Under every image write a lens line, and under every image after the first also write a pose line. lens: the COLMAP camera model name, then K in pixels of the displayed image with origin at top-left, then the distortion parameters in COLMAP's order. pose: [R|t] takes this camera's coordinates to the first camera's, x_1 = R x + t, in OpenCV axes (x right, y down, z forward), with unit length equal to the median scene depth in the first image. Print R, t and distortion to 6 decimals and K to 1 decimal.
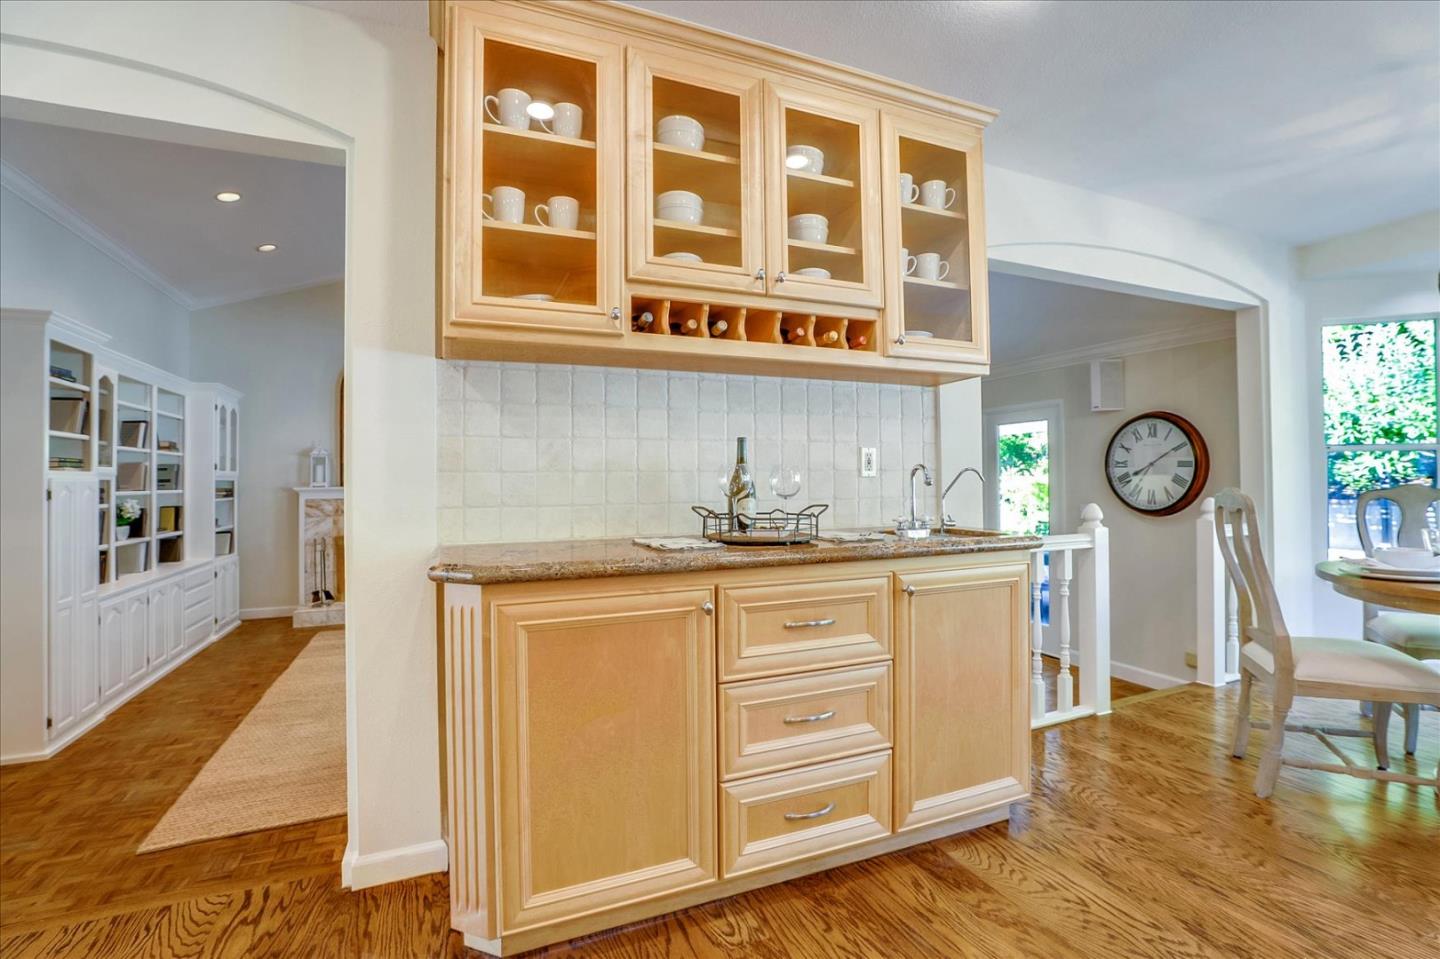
lens RADIAL K [[668.1, 0, 723.7], [0, 668.1, 471.2], [0, 0, 1]] dist [-0.046873, 0.015147]
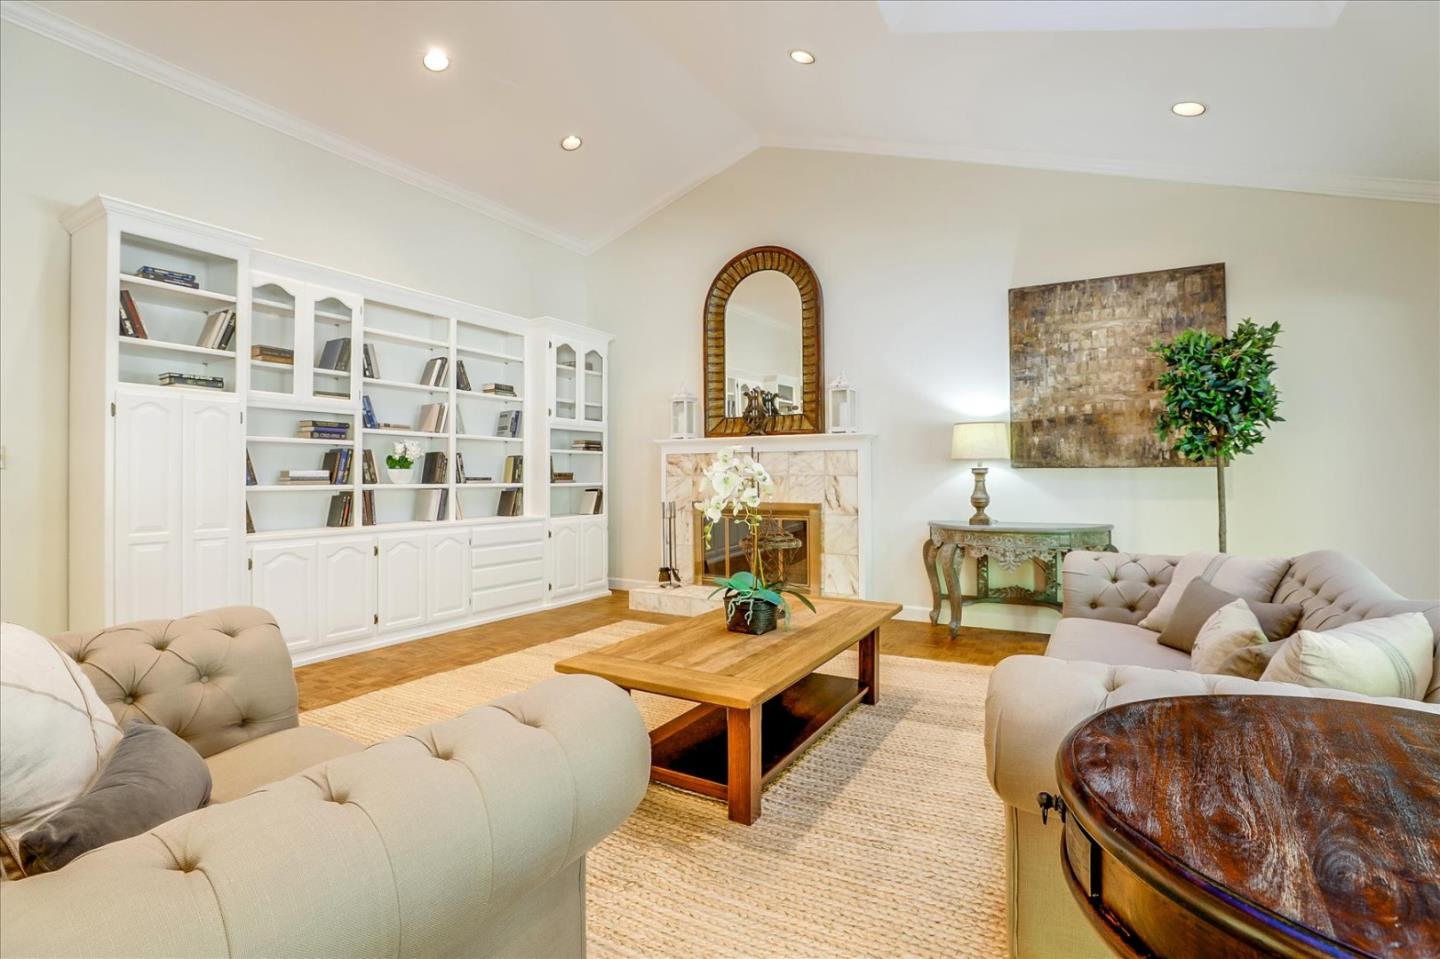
lens RADIAL K [[668.1, 0, 723.7], [0, 668.1, 471.2], [0, 0, 1]] dist [-0.046873, 0.015147]
pose [[0.588168, 0.003789, -0.808730, 0.089517], [0.004032, 0.999963, 0.007617, 0.069502], [0.808728, -0.007741, 0.588131, 0.683246]]
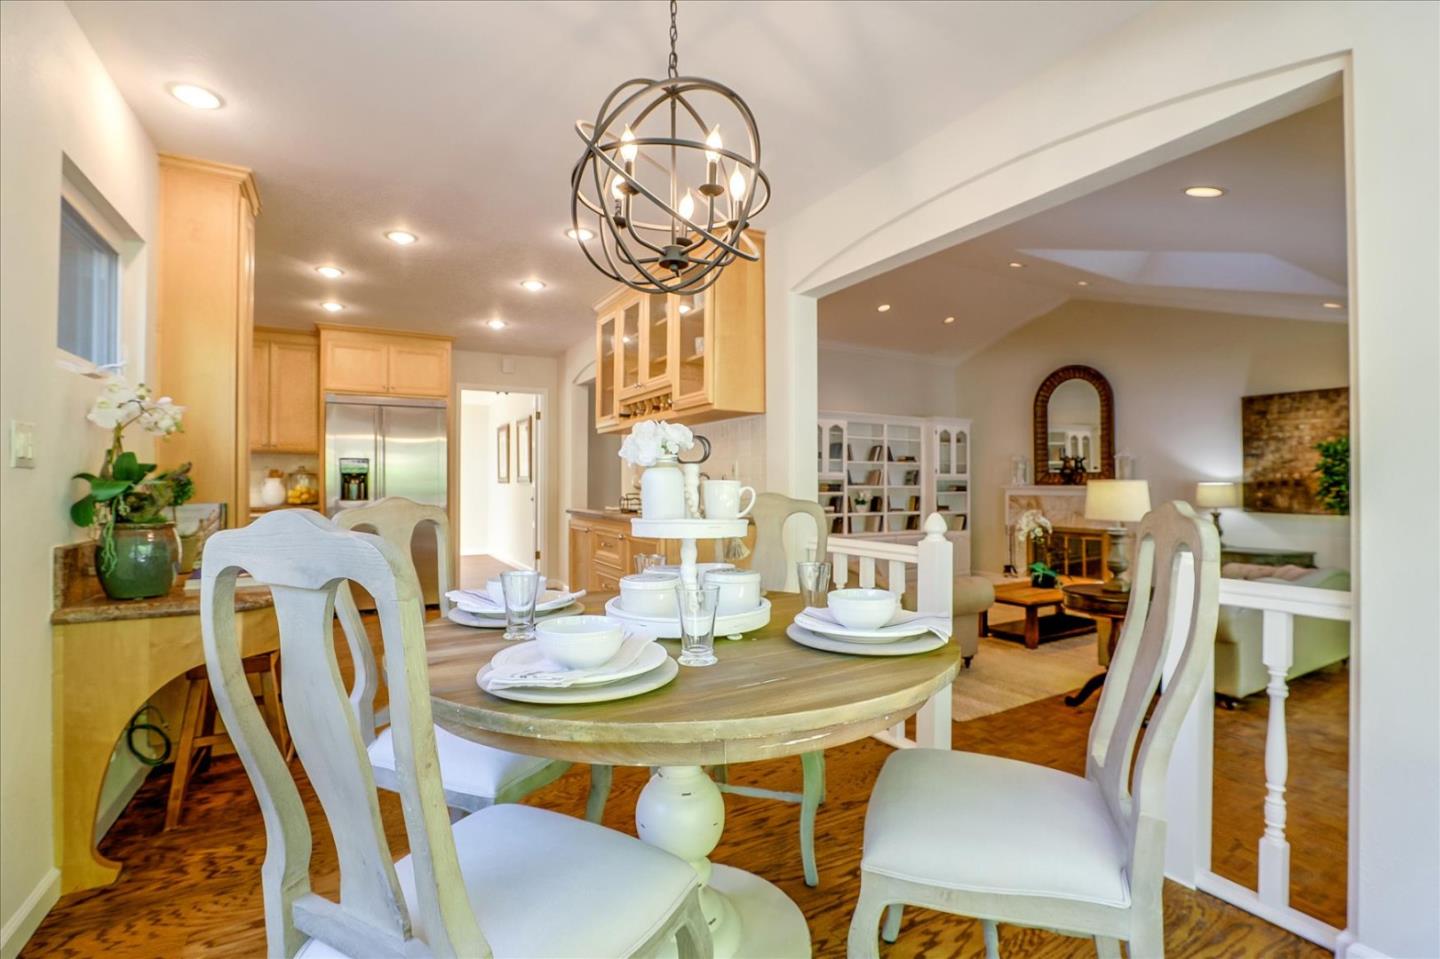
lens RADIAL K [[668.1, 0, 723.7], [0, 668.1, 471.2], [0, 0, 1]] dist [-0.046873, 0.015147]
pose [[0.122789, -0.005921, -0.992415, 0.718924], [0.006430, 0.999966, -0.005170, -0.001203], [0.992412, -0.005746, 0.122822, 0.330963]]
